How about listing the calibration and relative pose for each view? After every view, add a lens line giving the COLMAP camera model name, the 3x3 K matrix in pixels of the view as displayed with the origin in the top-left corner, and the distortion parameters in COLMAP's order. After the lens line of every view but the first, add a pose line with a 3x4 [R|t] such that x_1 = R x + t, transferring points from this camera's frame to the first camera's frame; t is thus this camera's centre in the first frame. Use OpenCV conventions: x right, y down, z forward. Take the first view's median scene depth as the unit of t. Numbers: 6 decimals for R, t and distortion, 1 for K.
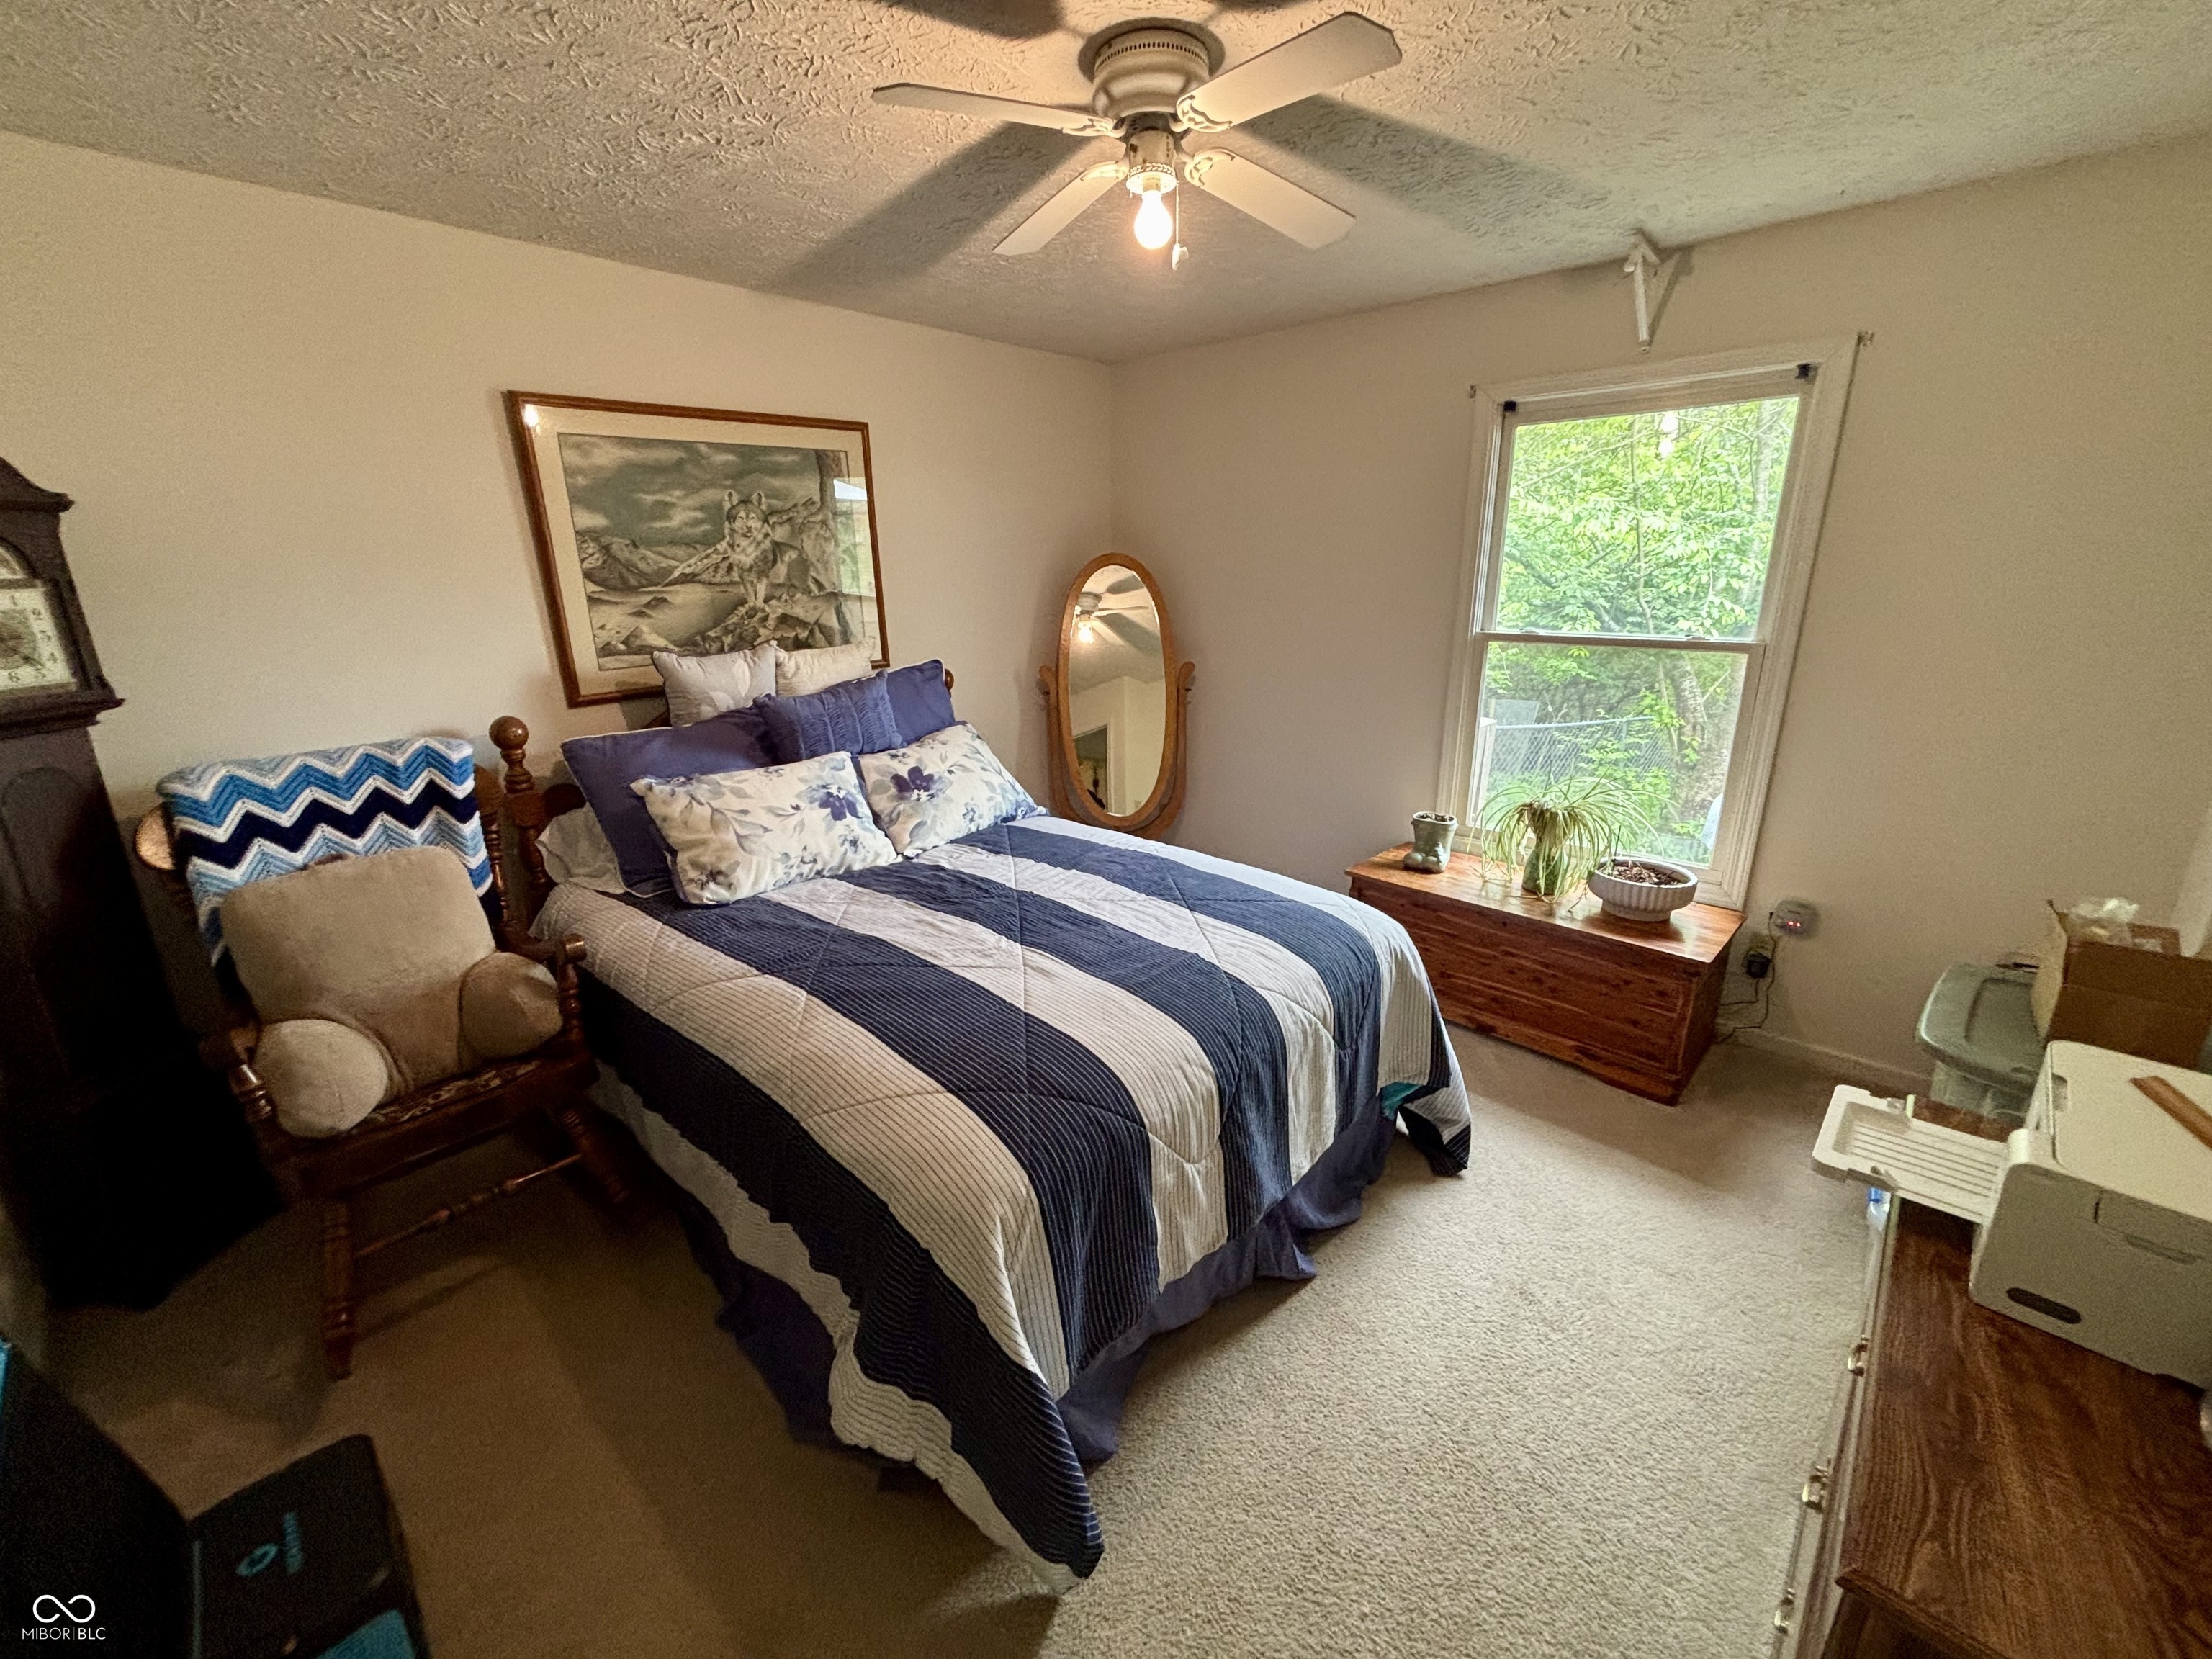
lens RADIAL K [[889.2, 0, 1114.3], [0, 889.2, 814.6], [0, 0, 1]] dist [-0.000972, 0.000492]
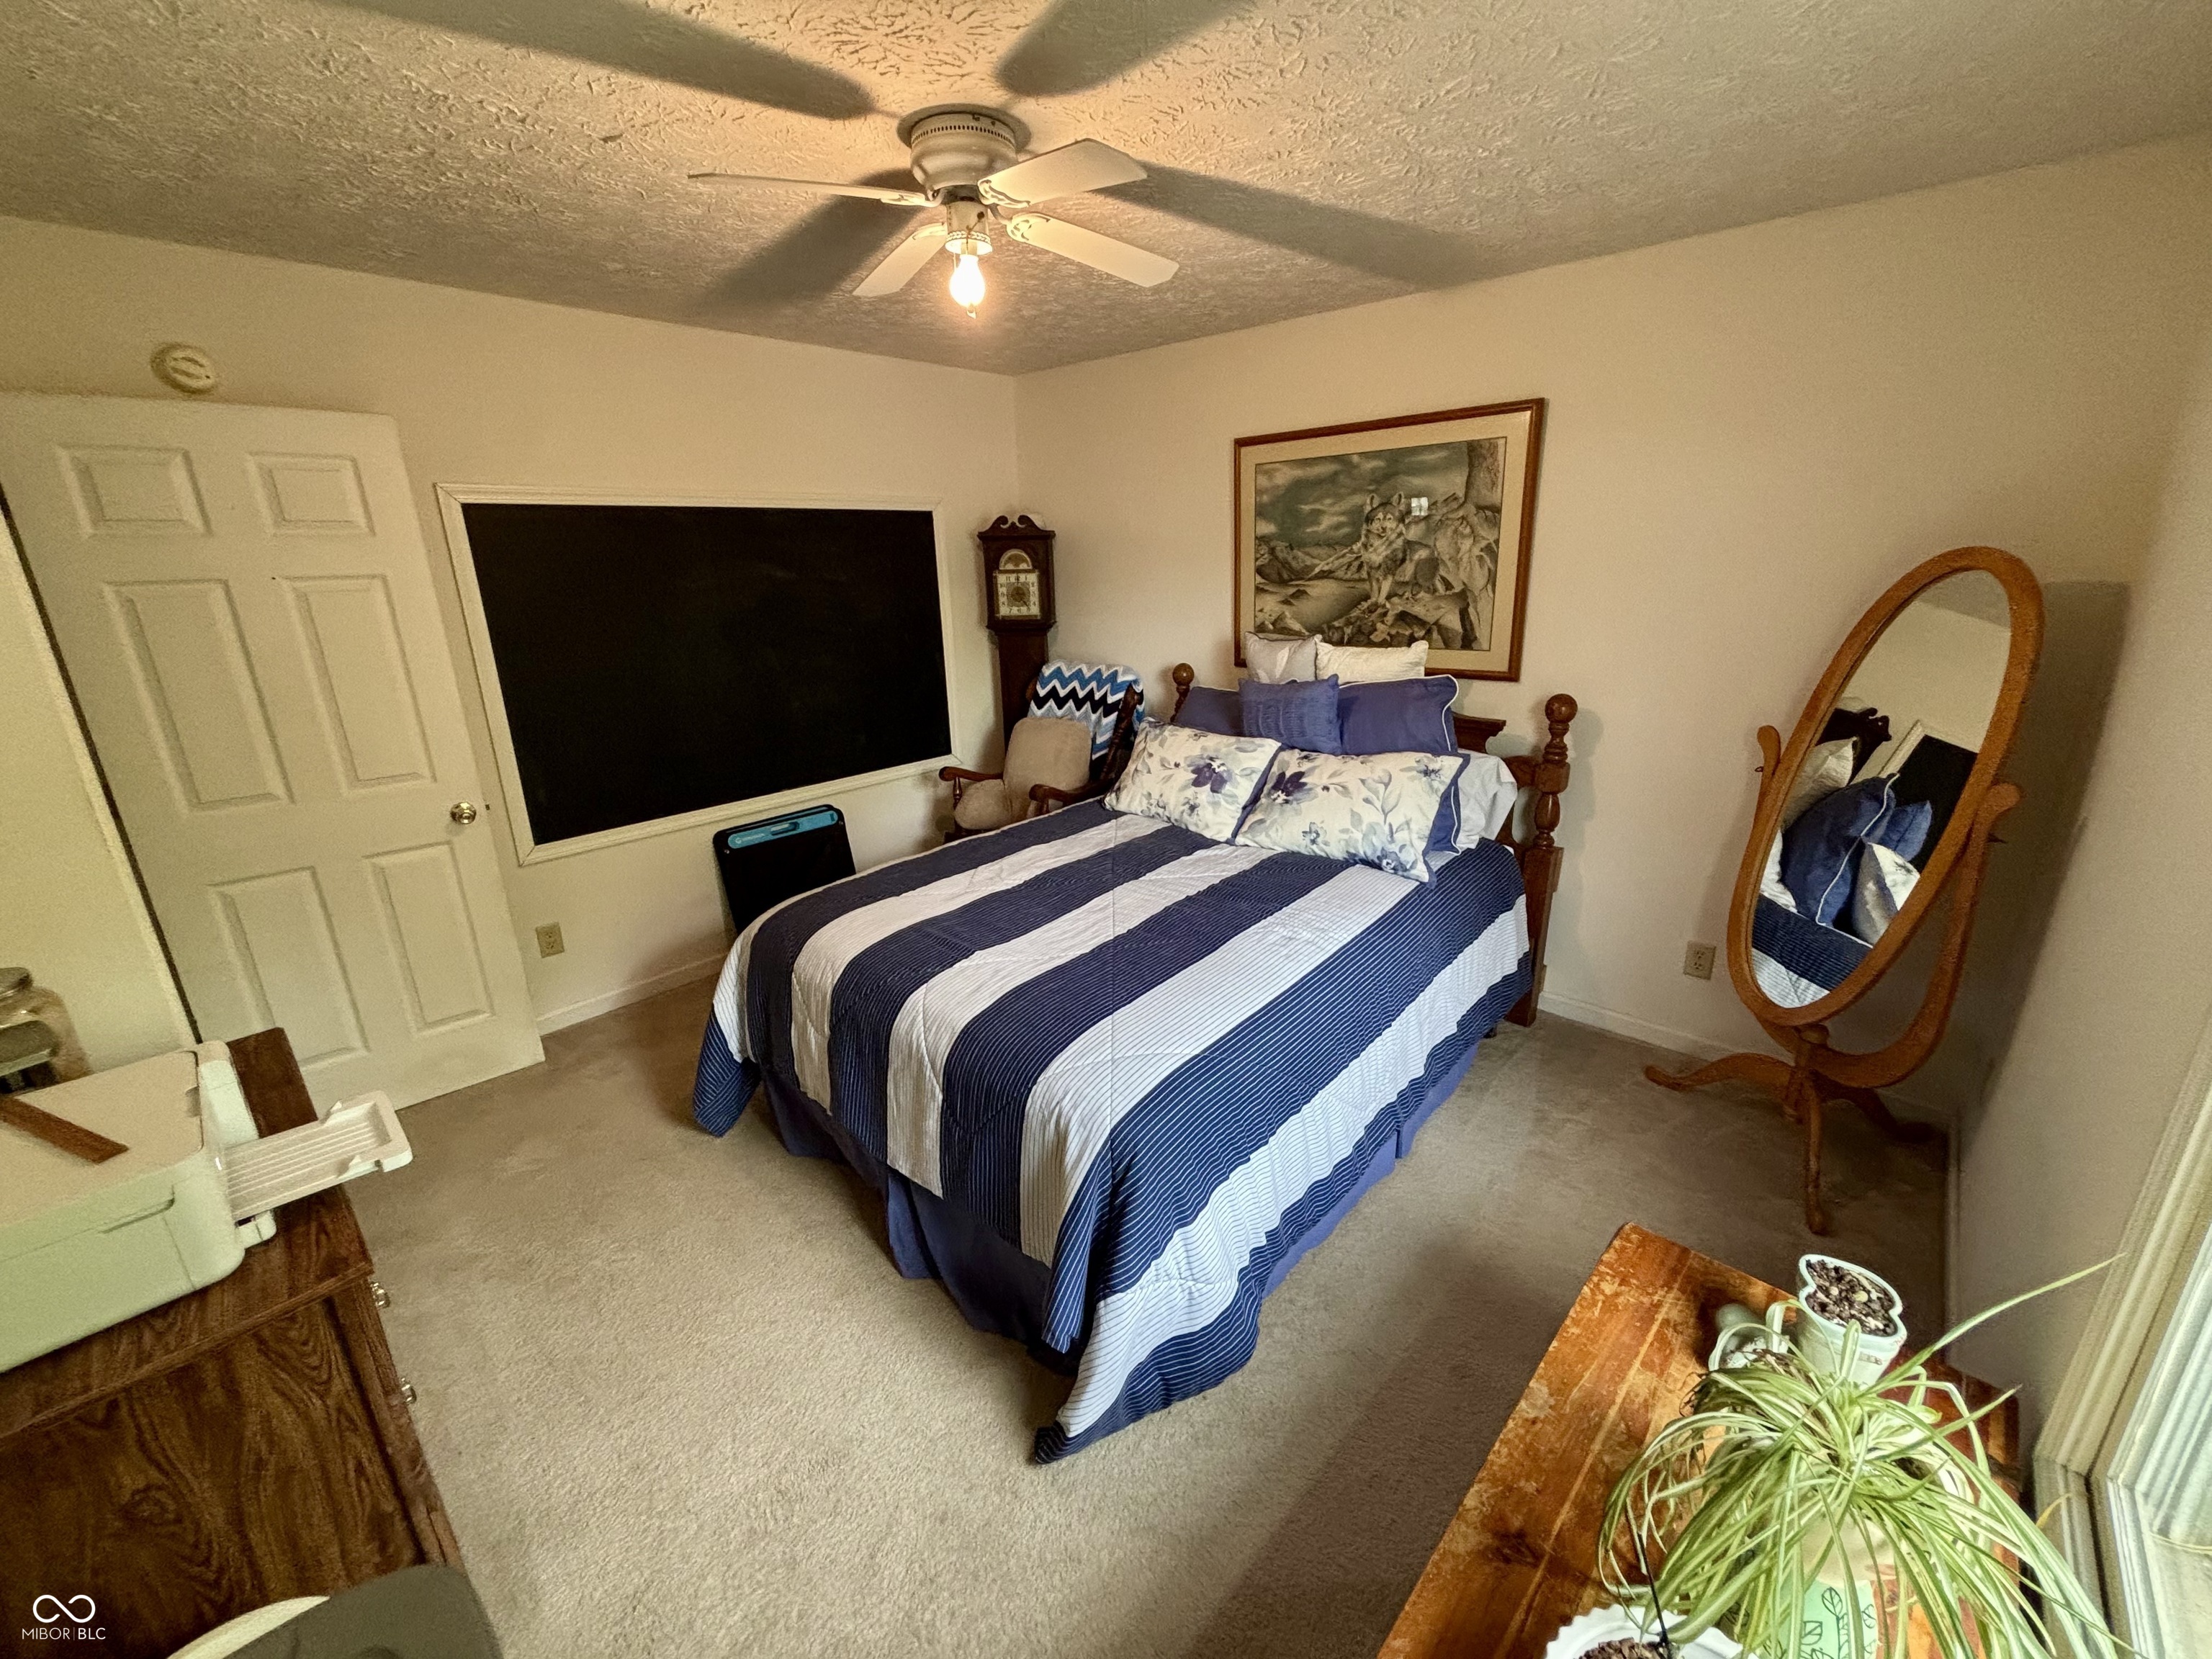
lens RADIAL K [[889.2, 0, 1124.0], [0, 889.2, 834.3], [0, 0, 1]] dist [-0.000972, 0.000492]
pose [[0.026419, 0.315316, -0.948619, 0.735920], [-0.256244, 0.919380, 0.298461, -0.233186], [0.966251, 0.235193, 0.105087, 0.701929]]
